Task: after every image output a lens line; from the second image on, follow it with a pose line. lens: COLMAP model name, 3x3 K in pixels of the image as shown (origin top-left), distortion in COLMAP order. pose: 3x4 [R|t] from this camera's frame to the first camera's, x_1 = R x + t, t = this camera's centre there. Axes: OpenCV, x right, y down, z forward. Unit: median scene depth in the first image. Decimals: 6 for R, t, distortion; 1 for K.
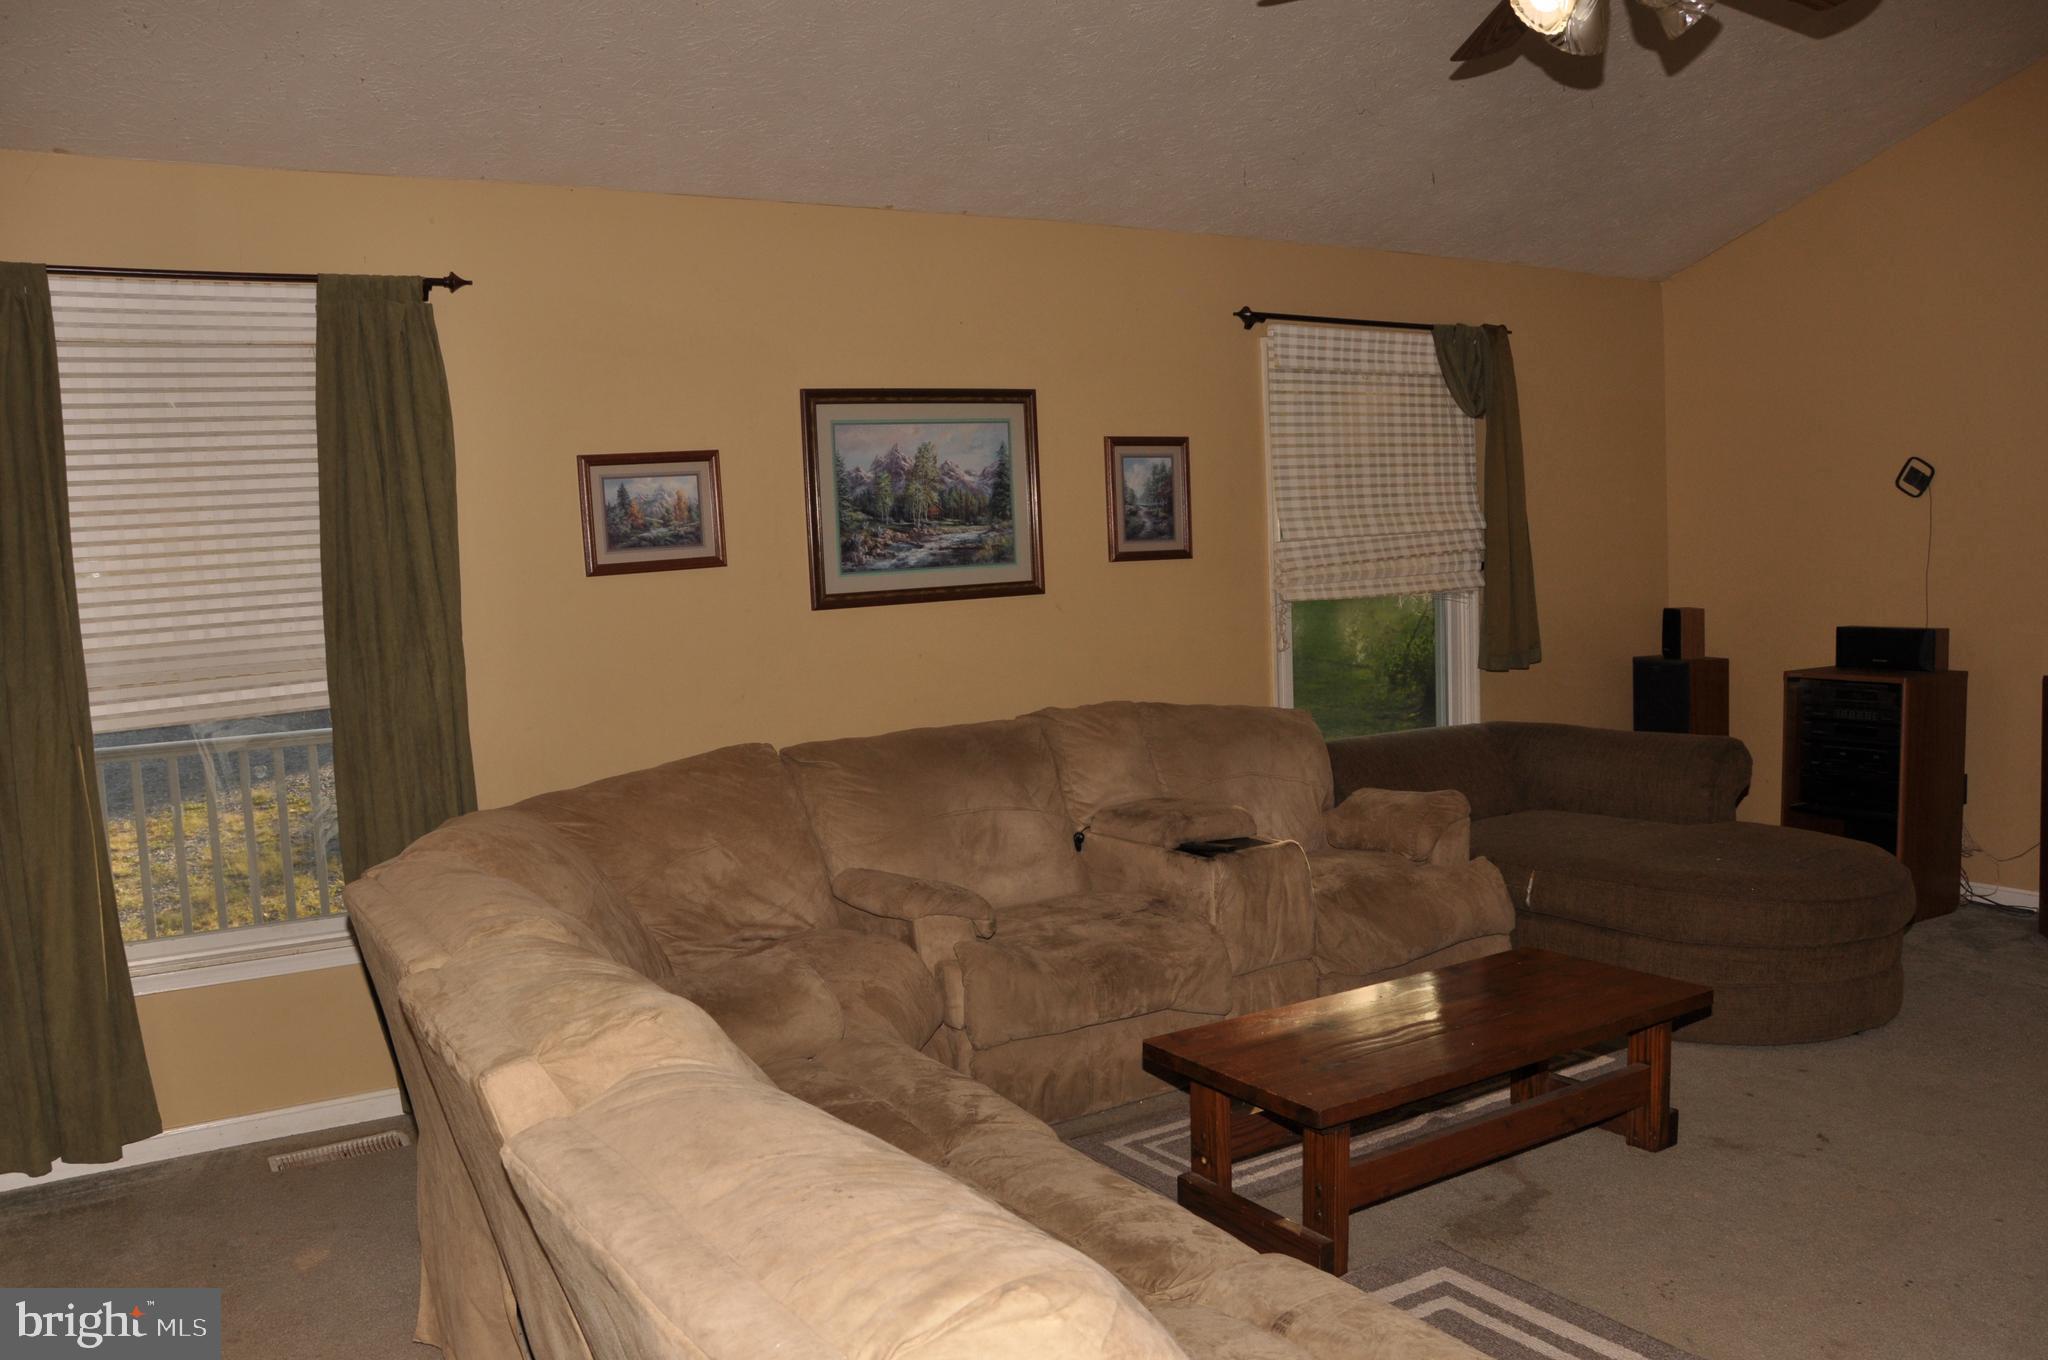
lens RADIAL K [[1610.6, 0, 1024.0], [0, 1610.6, 680.0], [0, 0, 1]] dist [-0.157047, 0.133843]
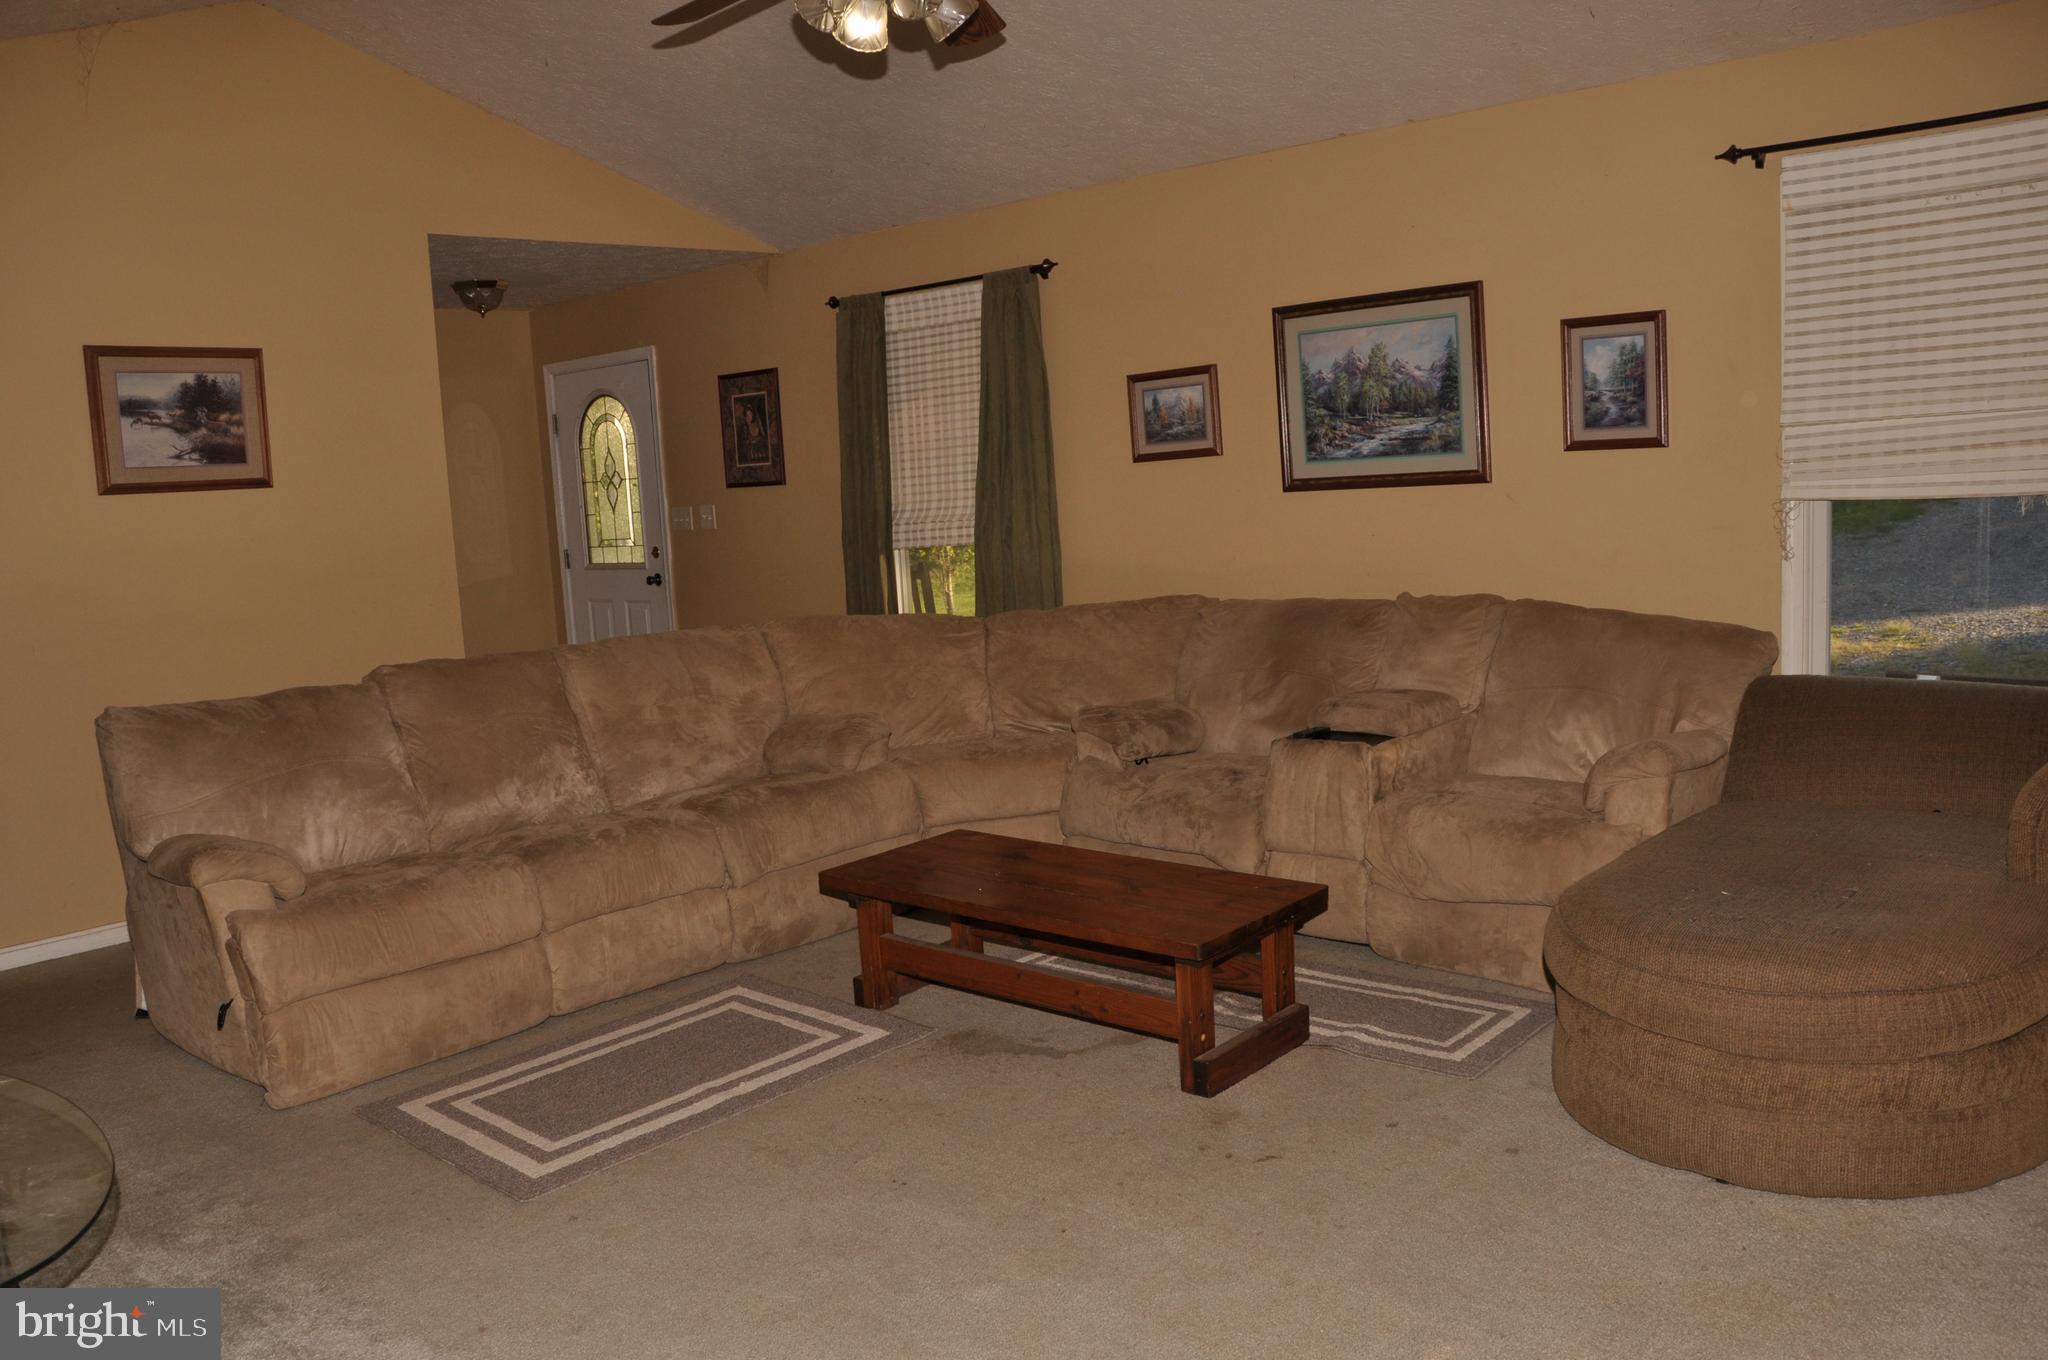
lens RADIAL K [[1610.6, 0, 1024.0], [0, 1610.6, 680.0], [0, 0, 1]] dist [-0.157047, 0.133843]
pose [[0.283505, 0.151151, -0.946984, 0.934105], [-0.029918, 0.988414, 0.148807, -0.073824], [0.958504, -0.013856, 0.284743, 0.449382]]
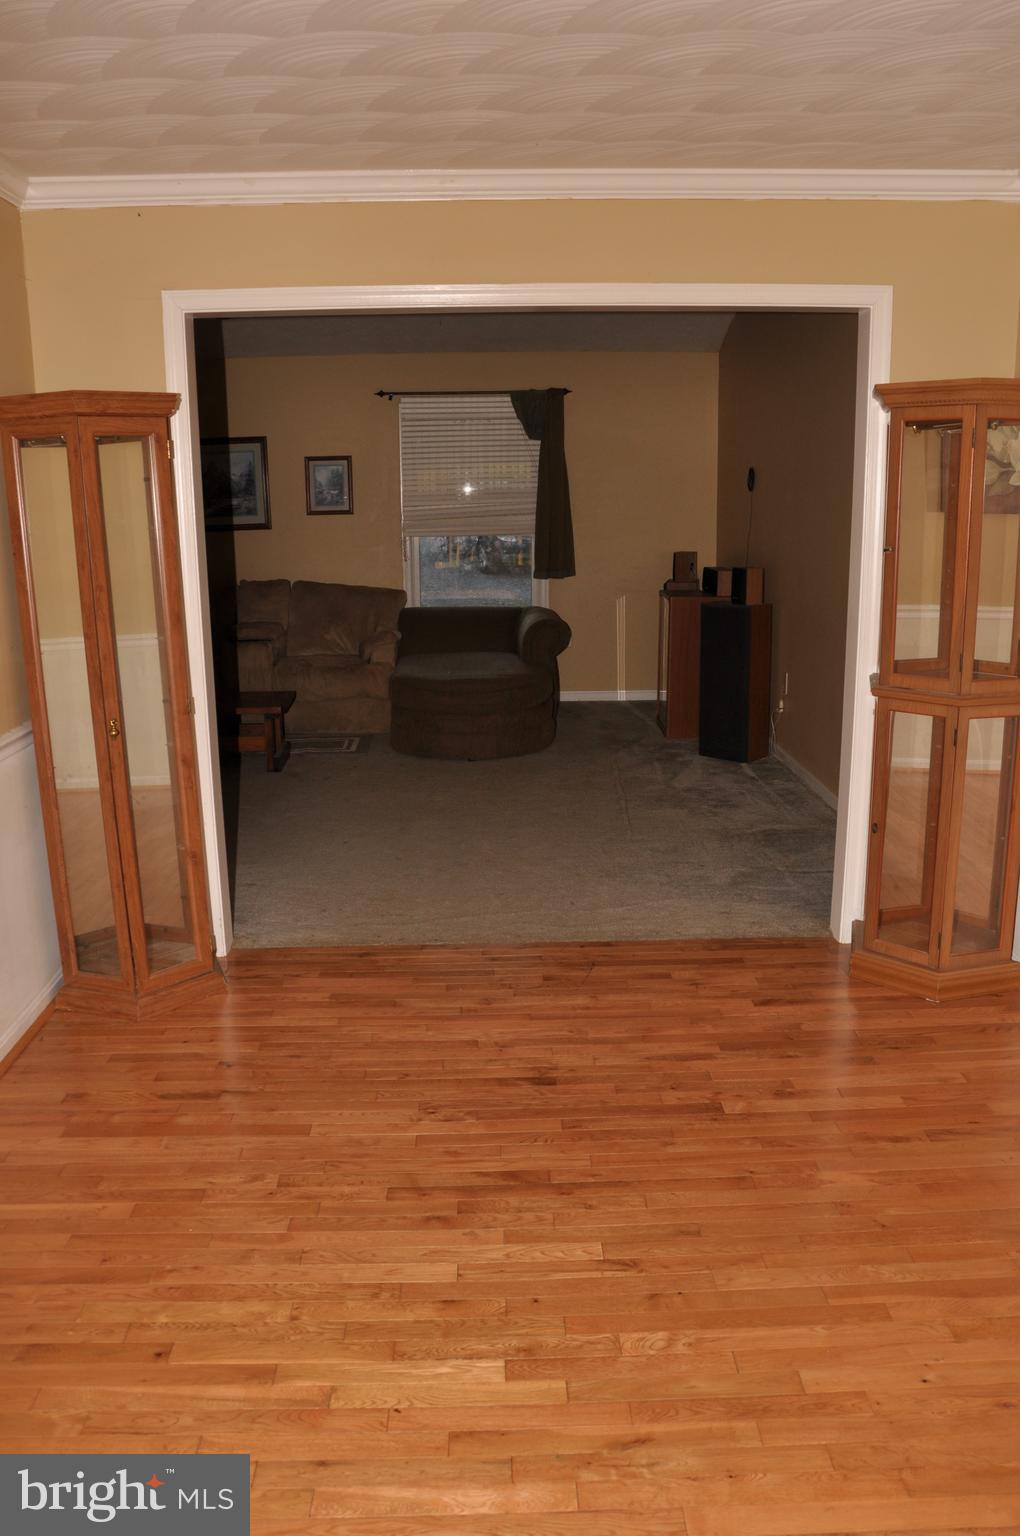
lens RADIAL K [[1207.9, 0, 510.0], [0, 1207.9, 768.0], [0, 0, 1]] dist [-0.157047, 0.133843]
pose [[0.859044, 0.146471, -0.490499, 1.205356], [-0.062375, 0.981001, 0.183701, -0.055670], [0.508087, -0.127212, 0.851860, -0.295410]]
